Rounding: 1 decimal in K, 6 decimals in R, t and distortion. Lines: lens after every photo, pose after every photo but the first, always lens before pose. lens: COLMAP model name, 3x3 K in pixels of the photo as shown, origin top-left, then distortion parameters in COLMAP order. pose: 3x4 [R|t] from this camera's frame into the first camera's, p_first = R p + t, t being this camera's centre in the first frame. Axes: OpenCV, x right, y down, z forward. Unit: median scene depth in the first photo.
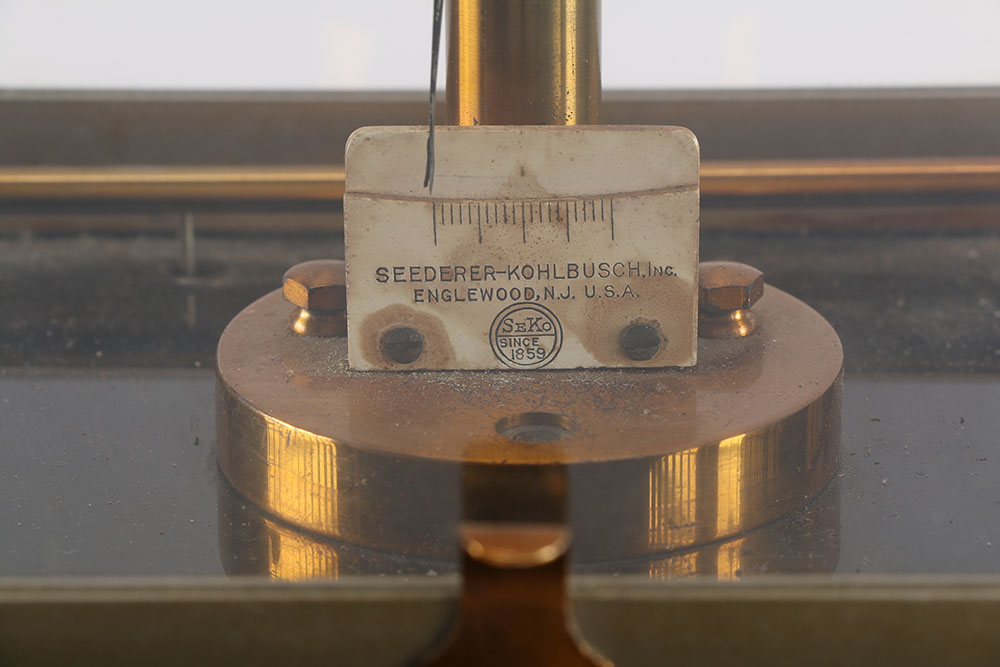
lens RADIAL K [[5104.5, 0, 496.3], [0, 5104.5, 334.6], [0, 0, 1]] dist [0.970162, 0.000000]
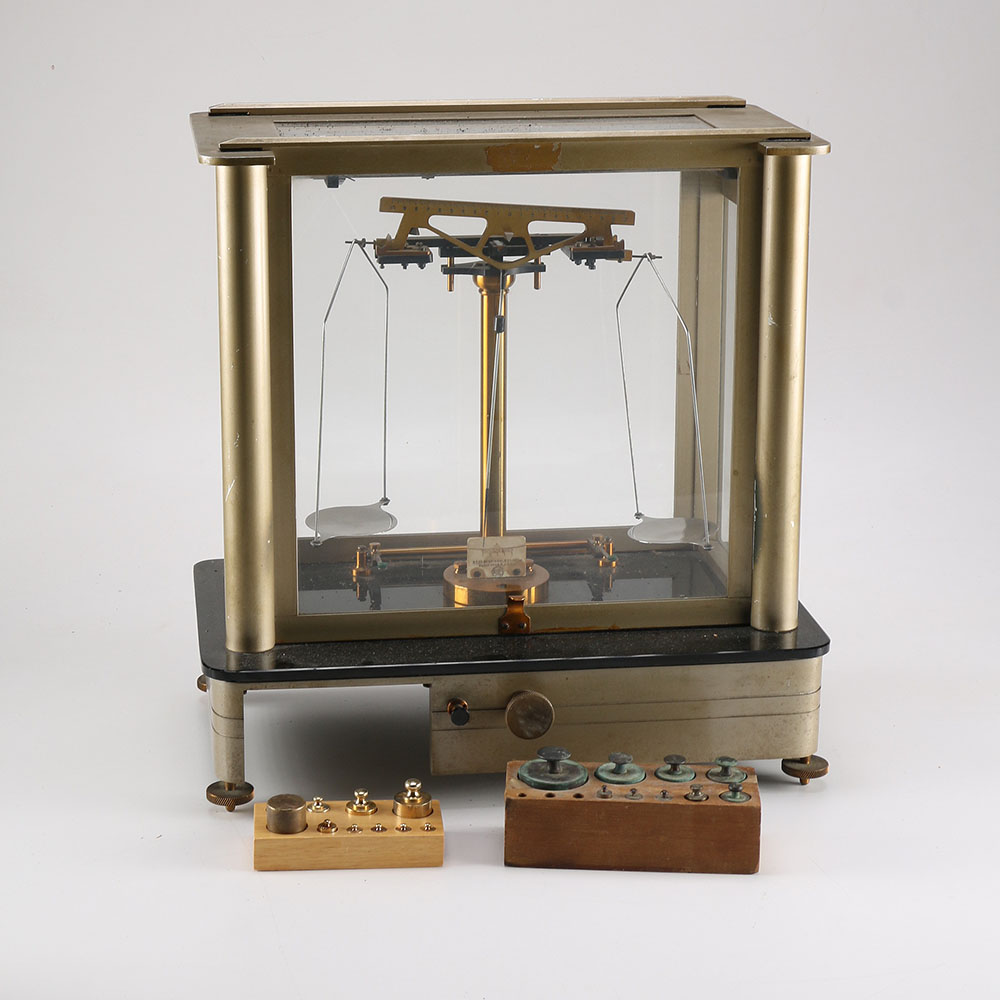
lens RADIAL K [[2430.8, 0, 467.9], [0, 2430.8, 404.9], [0, 0, 1]] dist [0.084660, 0.000000]
pose [[0.988948, -0.024359, 0.146245, -0.438642], [0.039439, 0.994092, -0.101119, 0.092107], [-0.142918, 0.105769, 0.984067, -1.808072]]
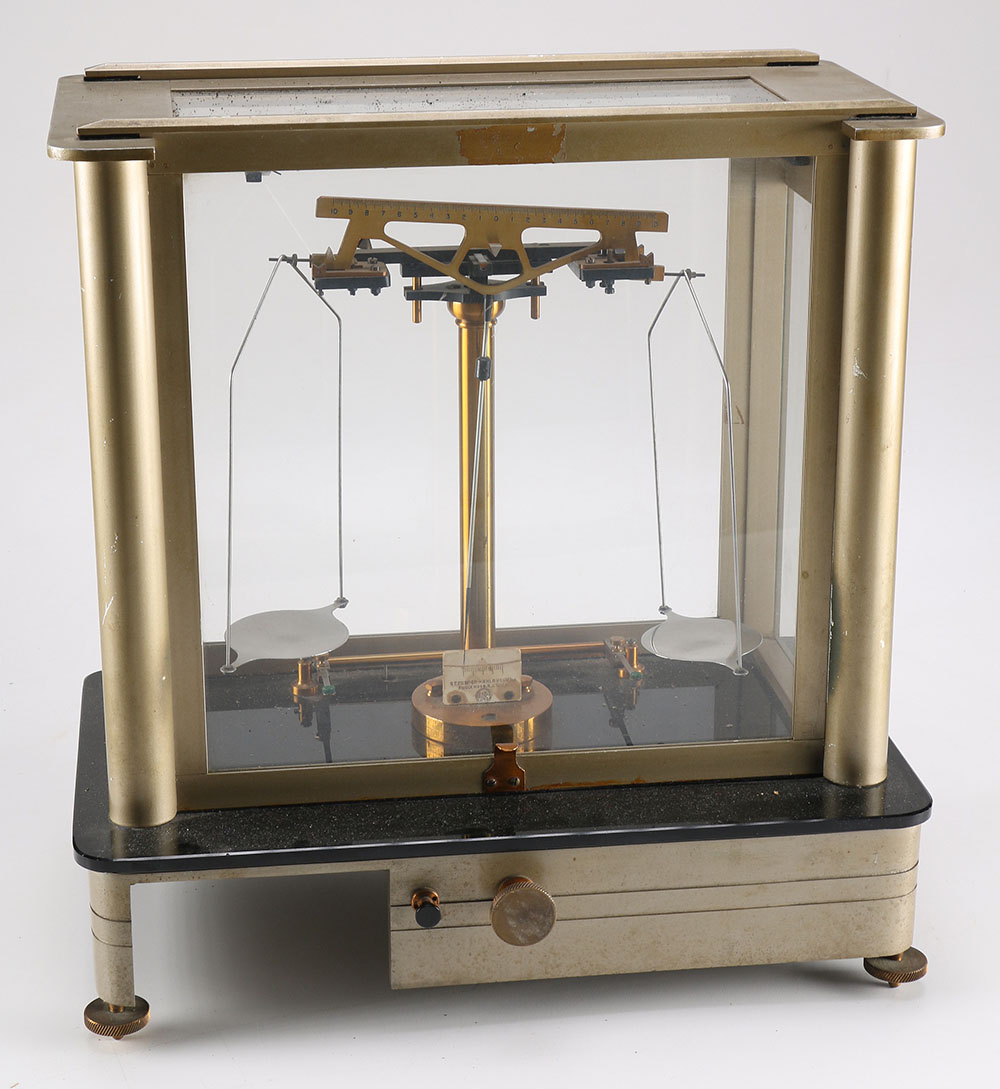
lens RADIAL K [[2407.0, 0, 490.2], [0, 2407.0, 510.1], [0, 0, 1]] dist [0.106572, 0.000000]
pose [[0.989138, -0.038858, 0.141760, -0.280701], [0.042674, 0.998801, -0.023979, -0.110810], [-0.140658, 0.029768, 0.989611, -1.089796]]
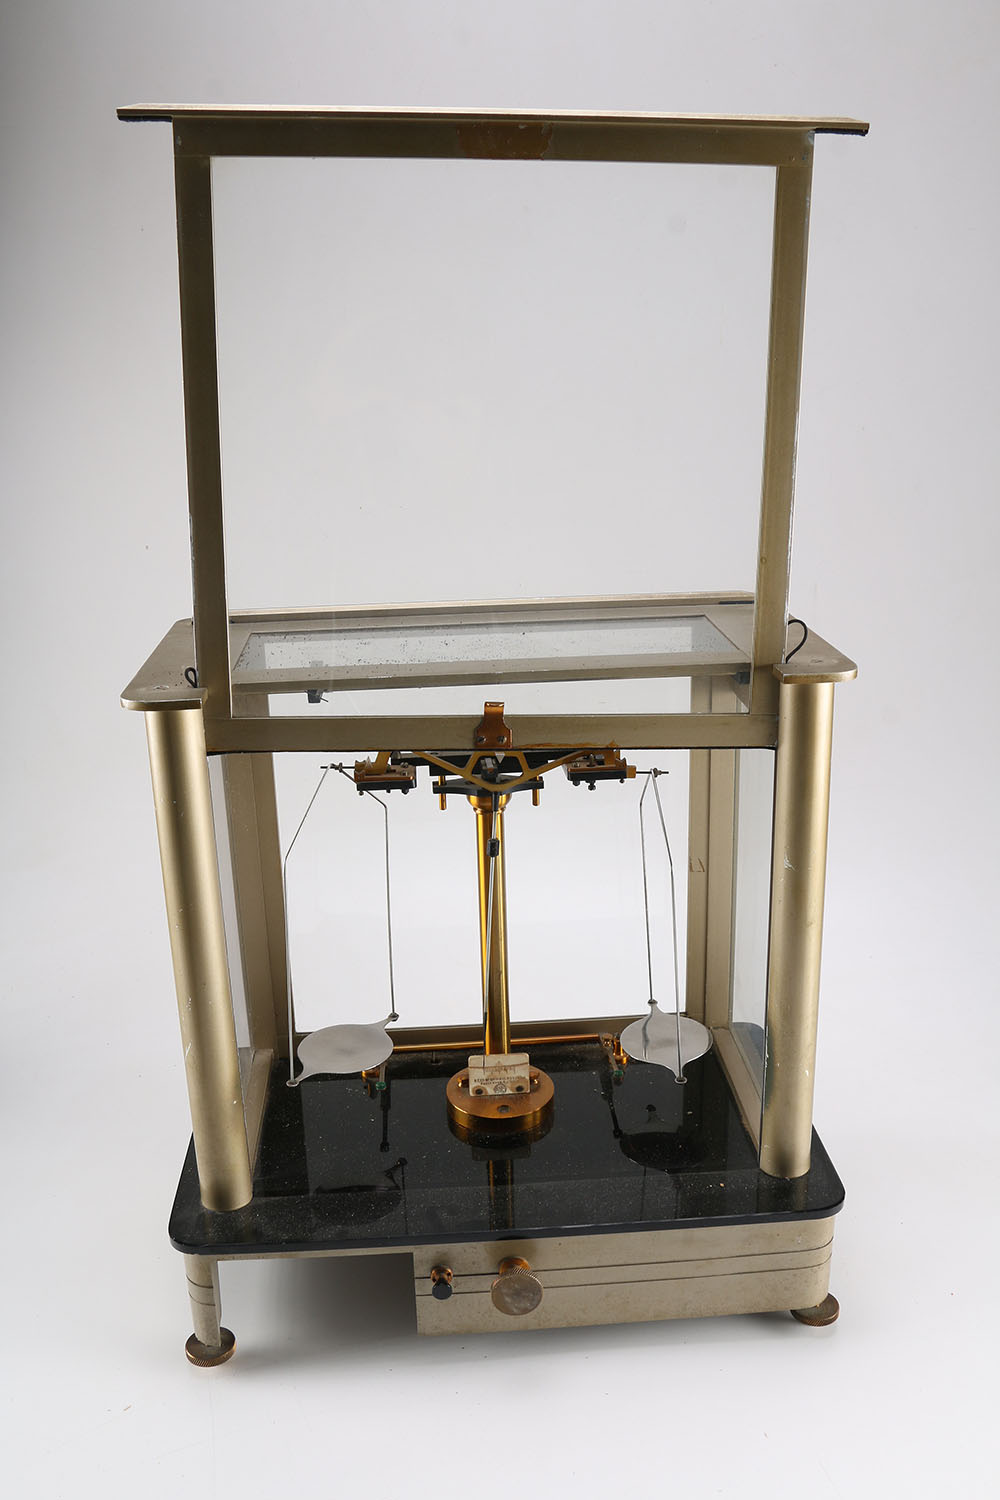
lens RADIAL K [[1364.5, 0, 513.2], [0, 1364.5, 792.7], [0, 0, 1]] dist [-0.070138, 0.004361]
pose [[0.996214, -0.041134, 0.076586, -0.084250], [0.042169, 0.999039, -0.011942, -0.317491], [-0.076021, 0.015126, 0.996991, -0.550124]]
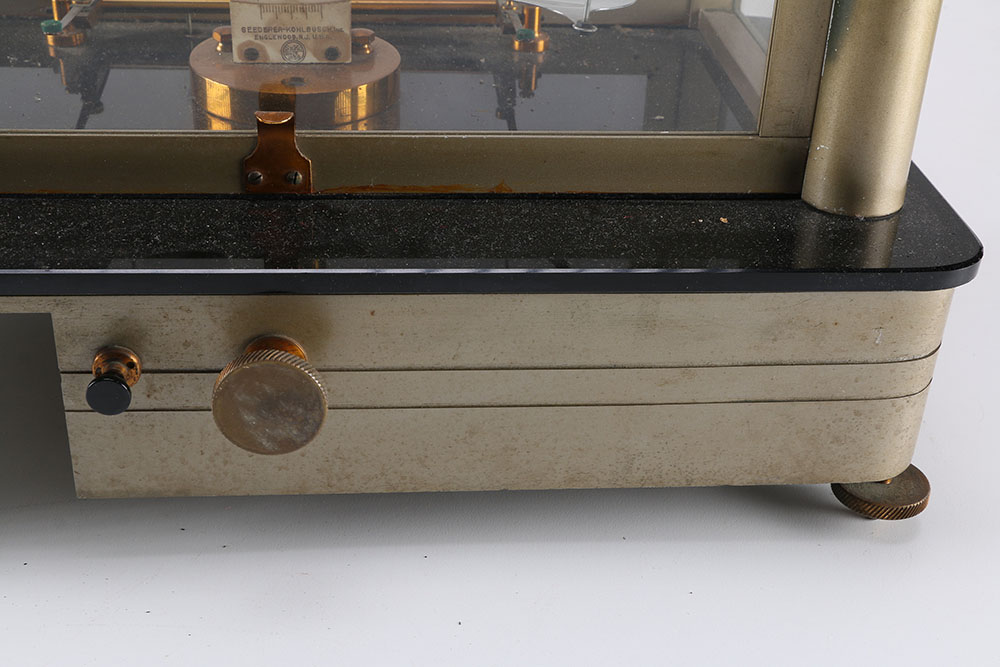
lens RADIAL K [[1345.2, 0, 493.9], [0, 1345.2, 326.6], [0, 0, 1]] dist [-0.009603, 0.000000]
pose [[0.994883, -0.007310, 0.100772, 0.041933], [-0.010473, 0.984546, 0.174815, 0.019812], [-0.100493, -0.174976, 0.979431, 0.192609]]
